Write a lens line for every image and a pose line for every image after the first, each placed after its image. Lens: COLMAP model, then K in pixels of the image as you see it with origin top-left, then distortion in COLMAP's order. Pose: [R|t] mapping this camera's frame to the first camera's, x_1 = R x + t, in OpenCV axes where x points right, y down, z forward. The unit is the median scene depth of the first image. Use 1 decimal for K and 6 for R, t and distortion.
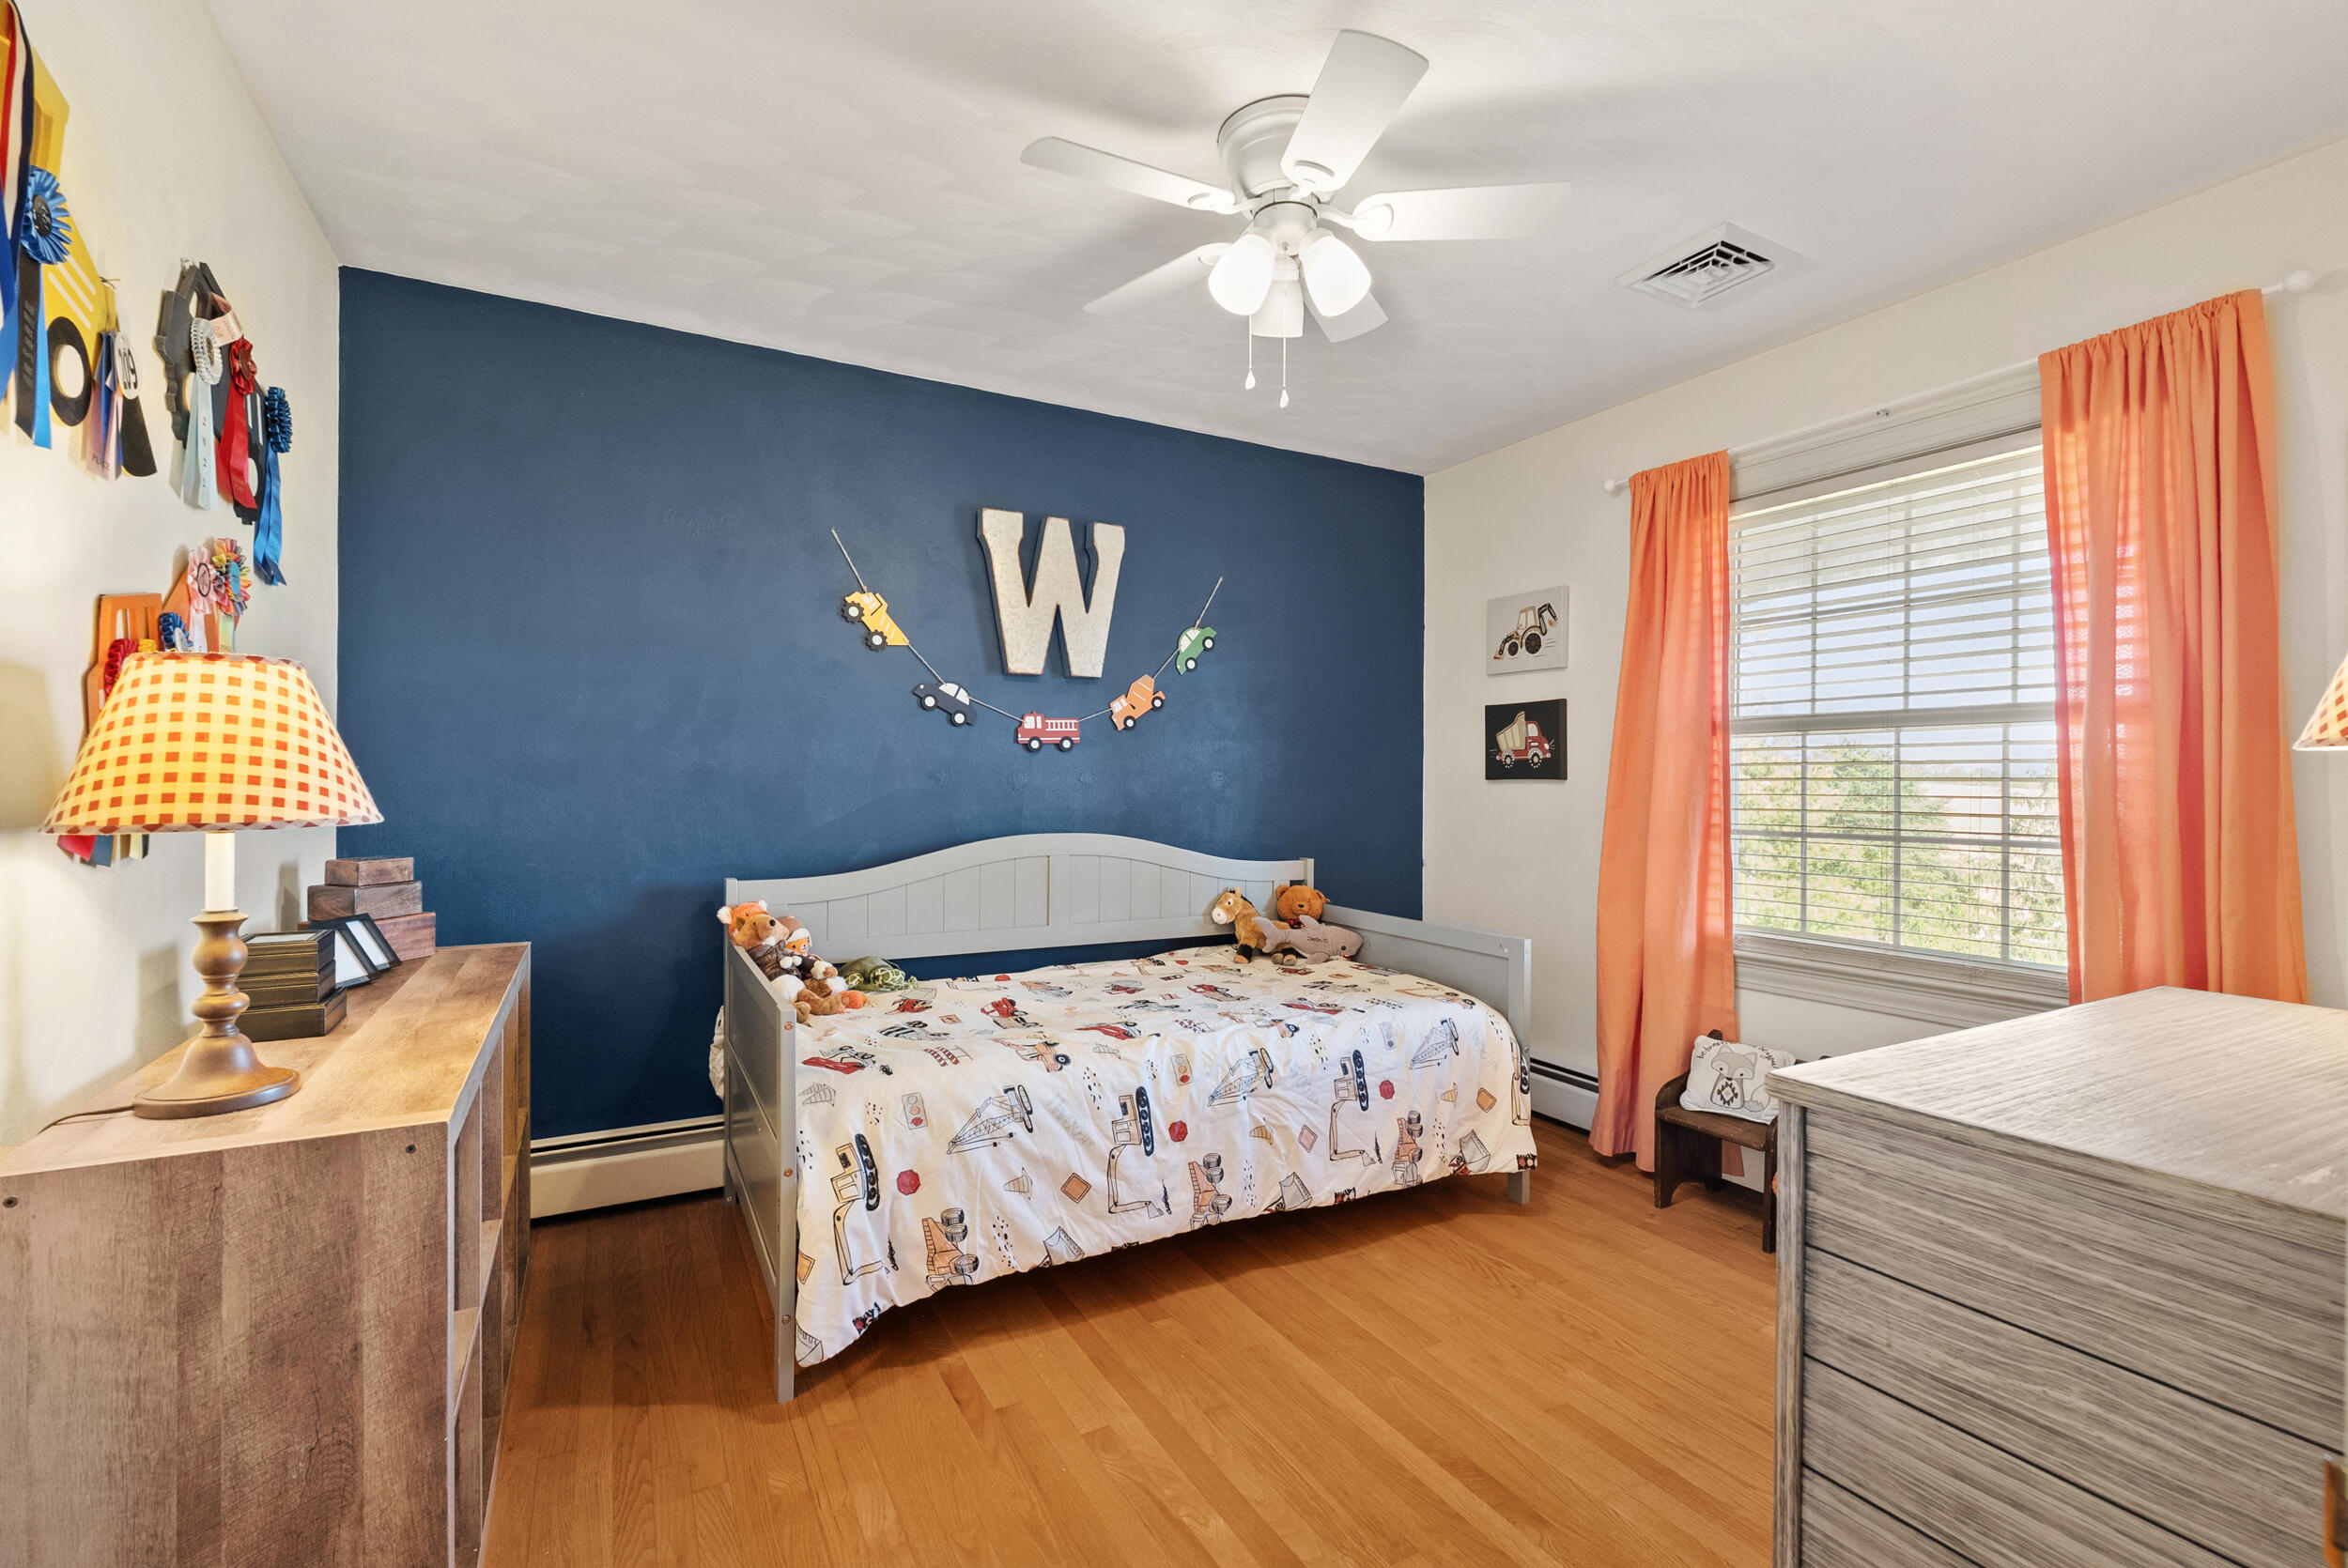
lens RADIAL K [[1044.3, 0, 1178.3], [0, 1044.3, 784.4], [0, 0, 1]] dist [-0.003171, -0.000592]
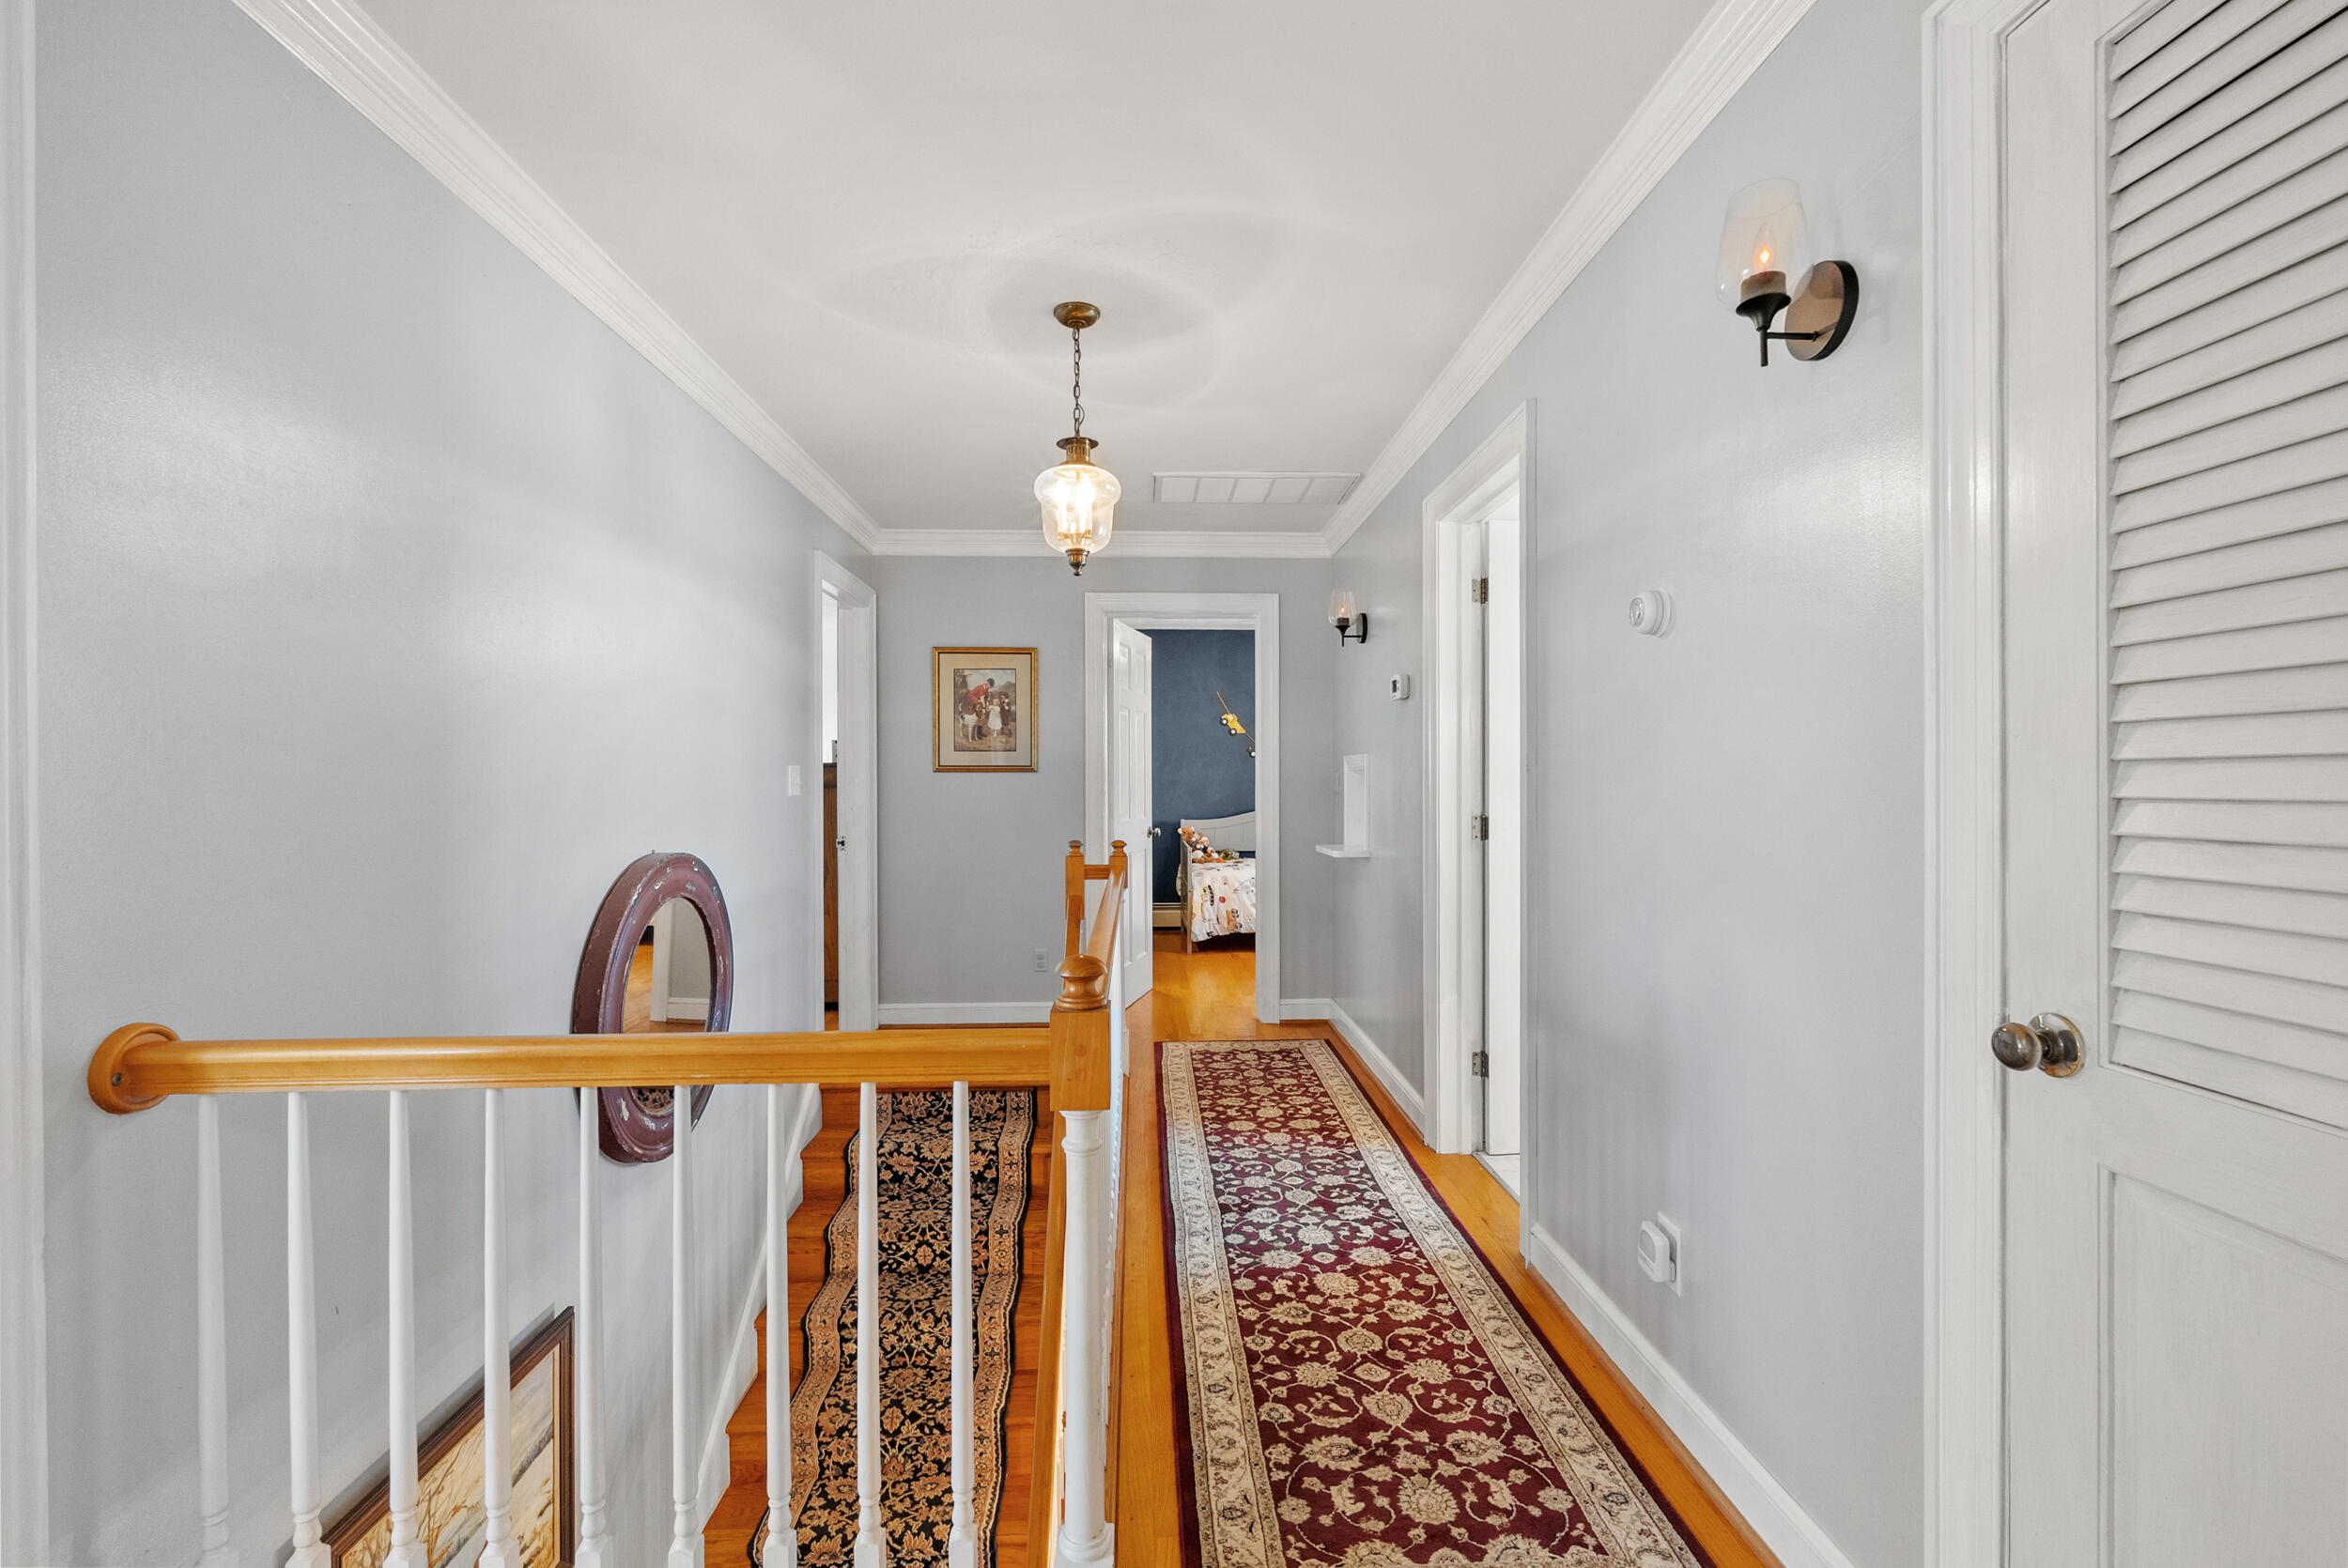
lens RADIAL K [[1044.3, 0, 1175.2], [0, 1044.3, 782.7], [0, 0, 1]] dist [-0.003171, -0.000592]
pose [[0.898422, -0.001272, -0.439132, 0.874272], [0.004286, 0.999974, 0.005872, -0.028033], [0.439113, -0.007158, 0.898403, -1.704001]]
